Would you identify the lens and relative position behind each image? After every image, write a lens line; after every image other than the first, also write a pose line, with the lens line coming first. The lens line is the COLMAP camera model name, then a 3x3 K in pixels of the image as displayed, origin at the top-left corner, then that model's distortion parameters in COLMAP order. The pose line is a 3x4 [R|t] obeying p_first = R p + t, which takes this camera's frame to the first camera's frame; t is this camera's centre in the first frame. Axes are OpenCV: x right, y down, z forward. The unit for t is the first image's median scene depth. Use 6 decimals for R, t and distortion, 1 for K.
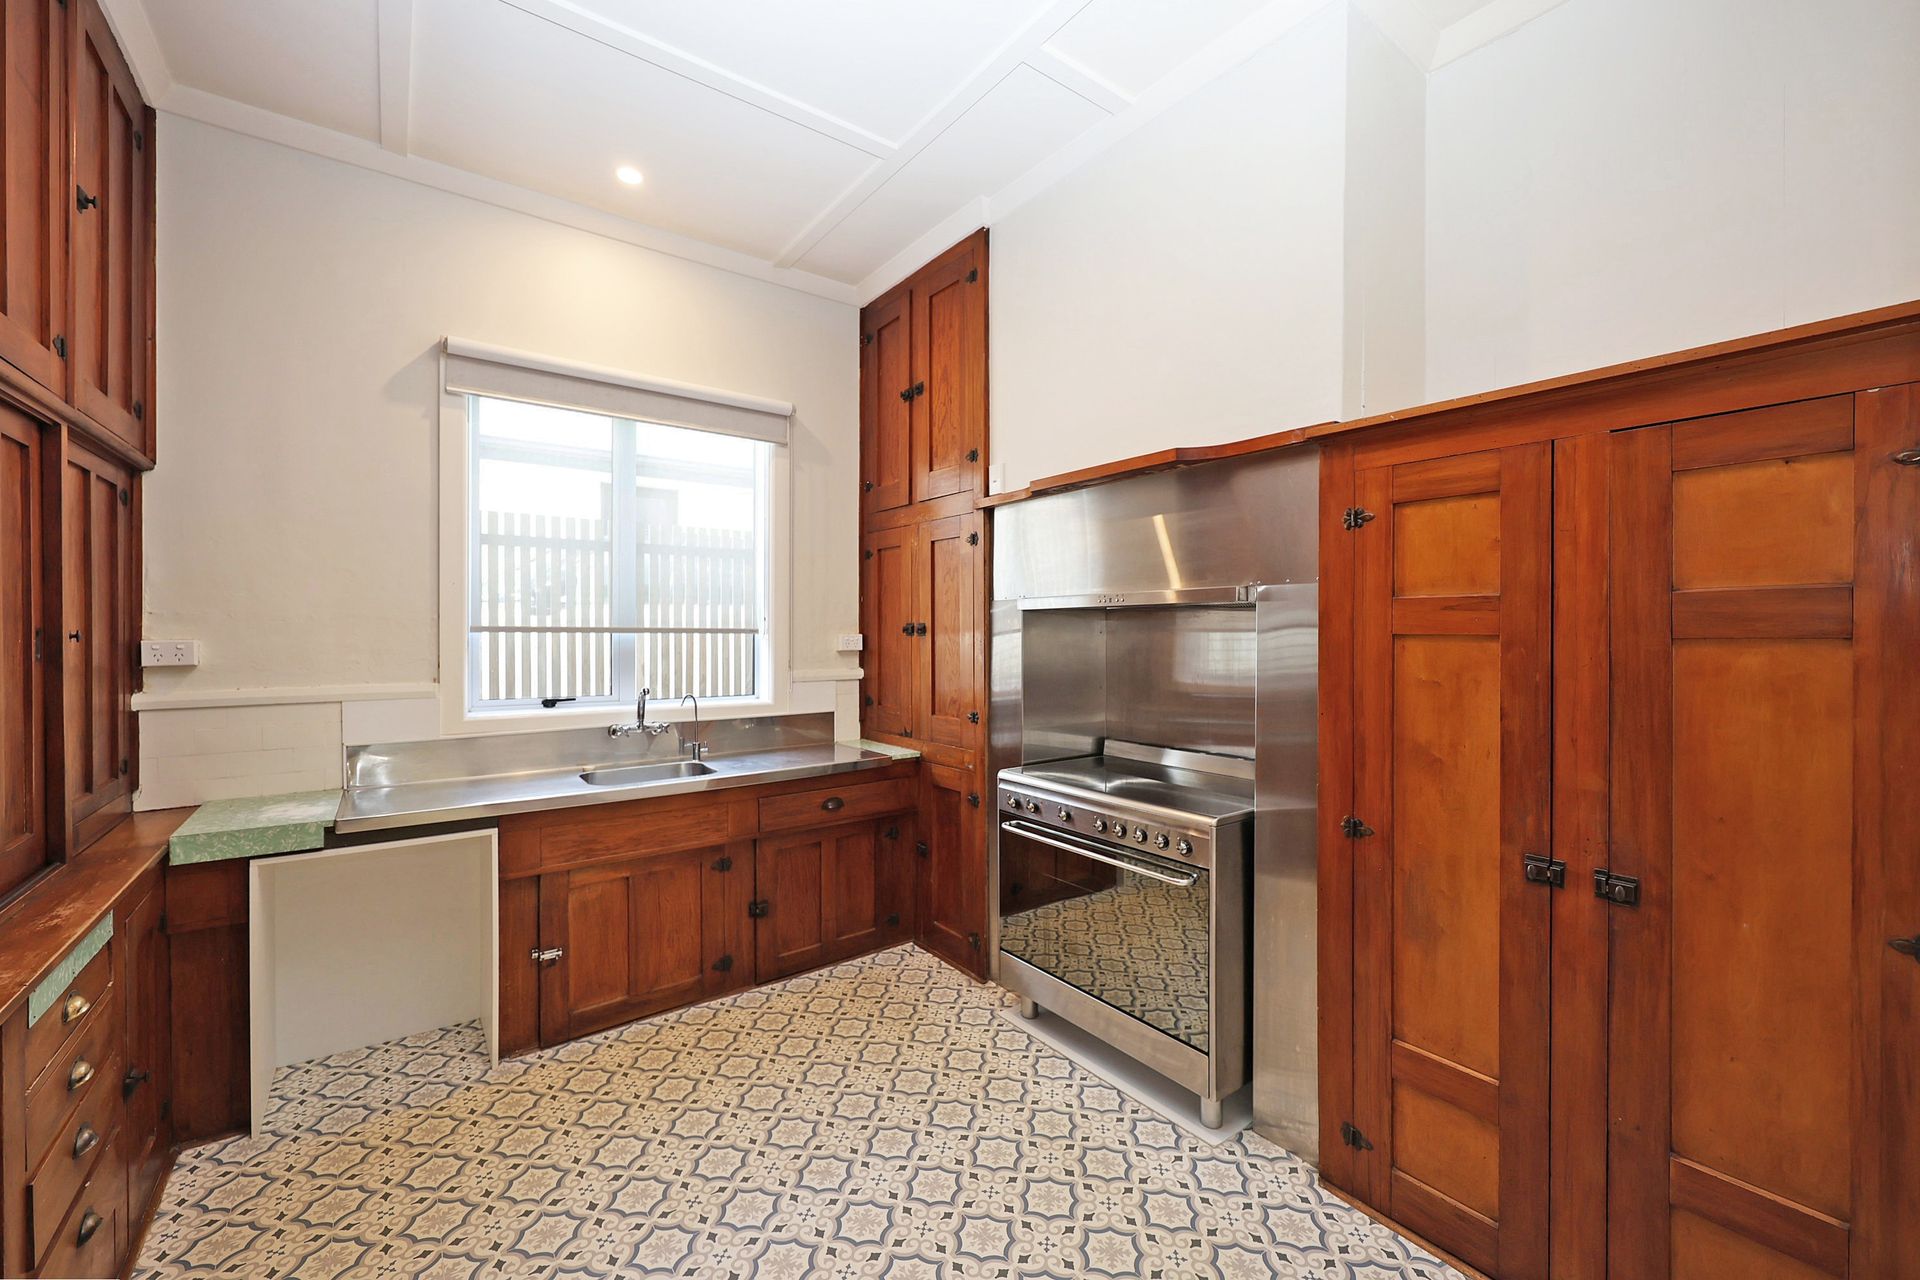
lens RADIAL K [[768.6, 0, 960.0], [0, 768.6, 640.0], [0, 0, 1]] dist [0.000071, -0.000019]
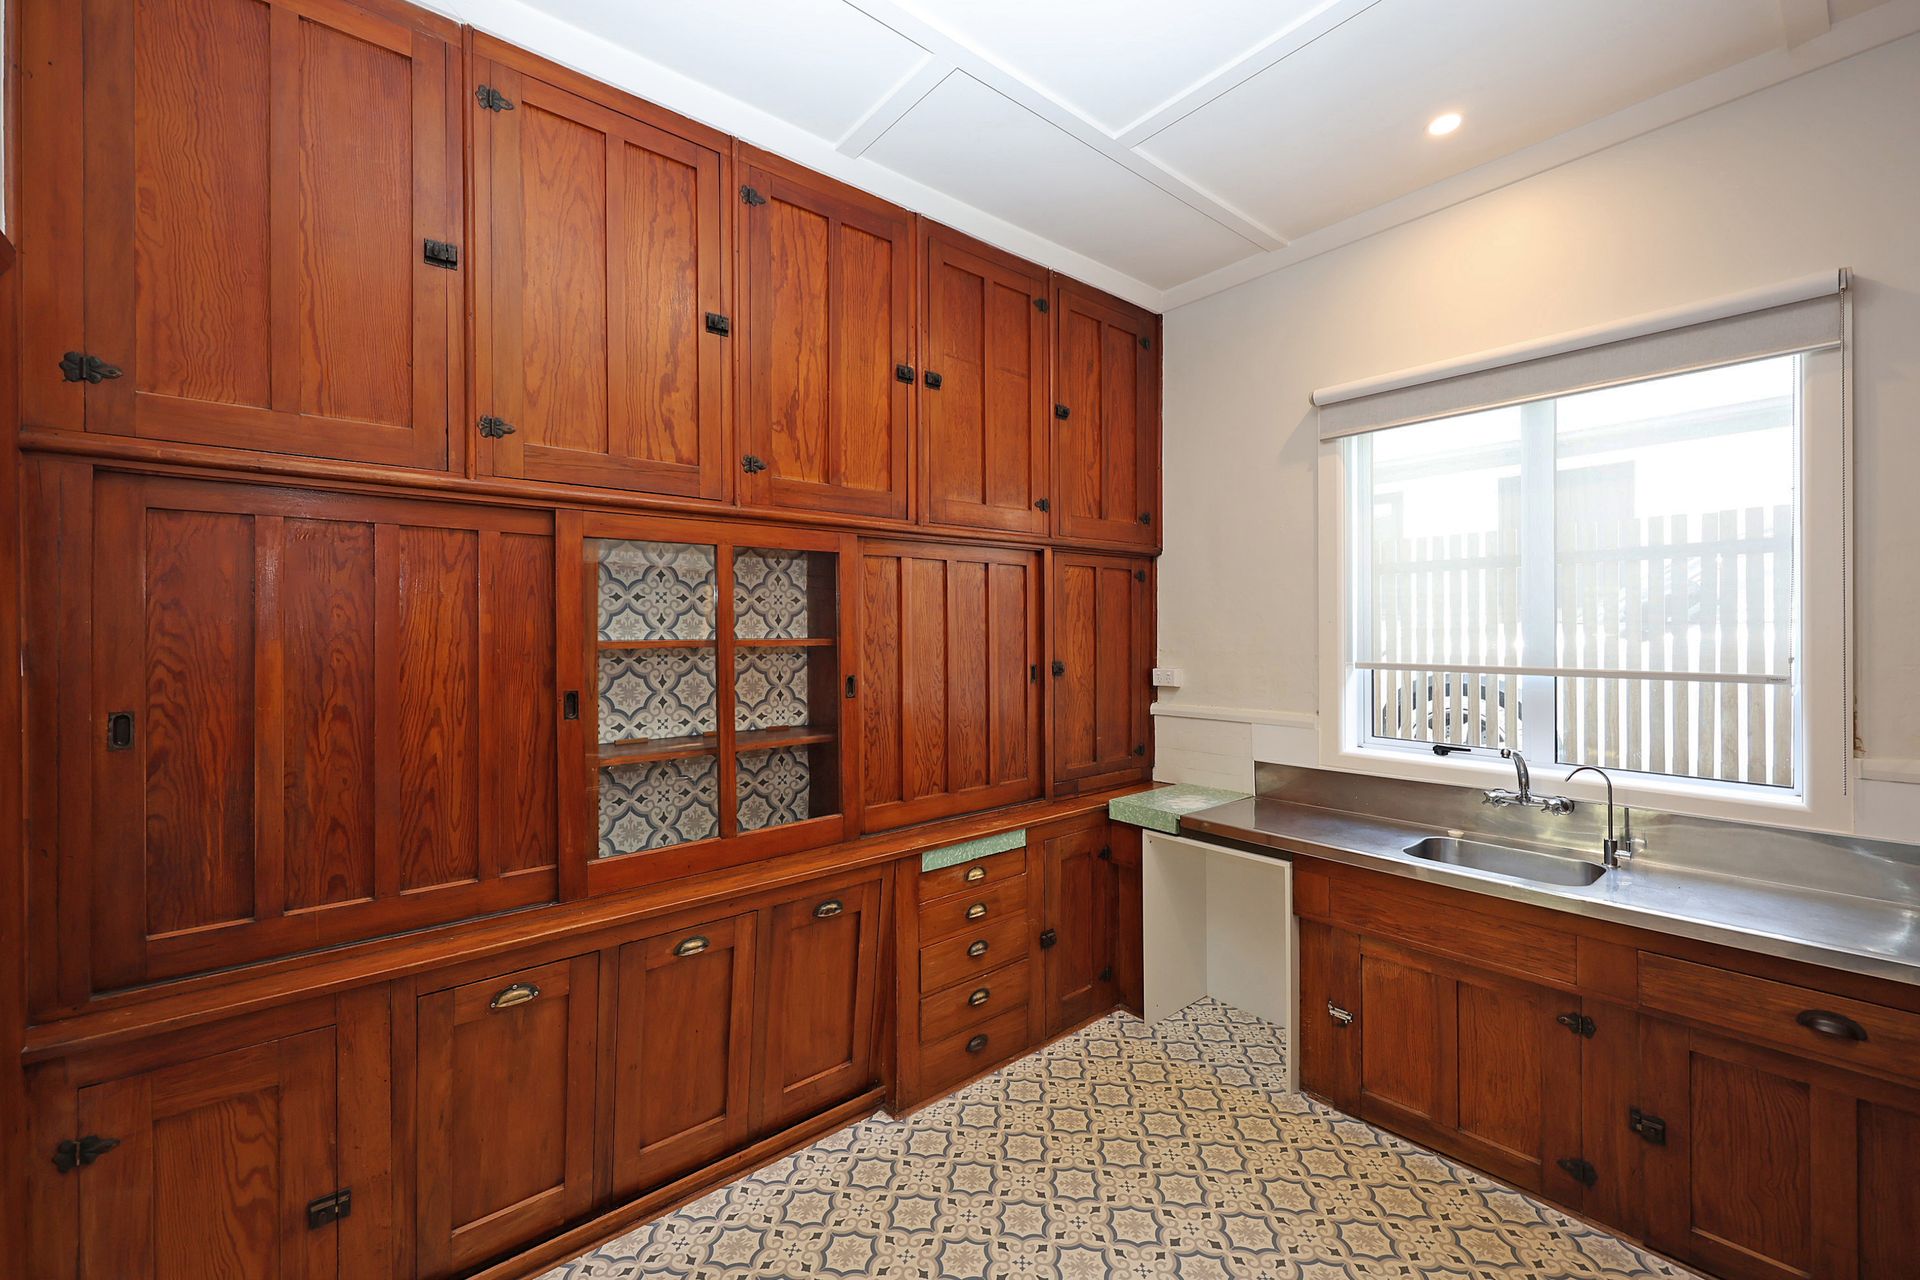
lens RADIAL K [[768.6, 0, 960.0], [0, 768.6, 640.0], [0, 0, 1]] dist [0.000071, -0.000019]
pose [[0.071949, 0.004389, -0.997399, 0.361815], [-0.011880, 0.999923, 0.003543, -0.048670], [0.997338, 0.011594, 0.071995, 0.436433]]
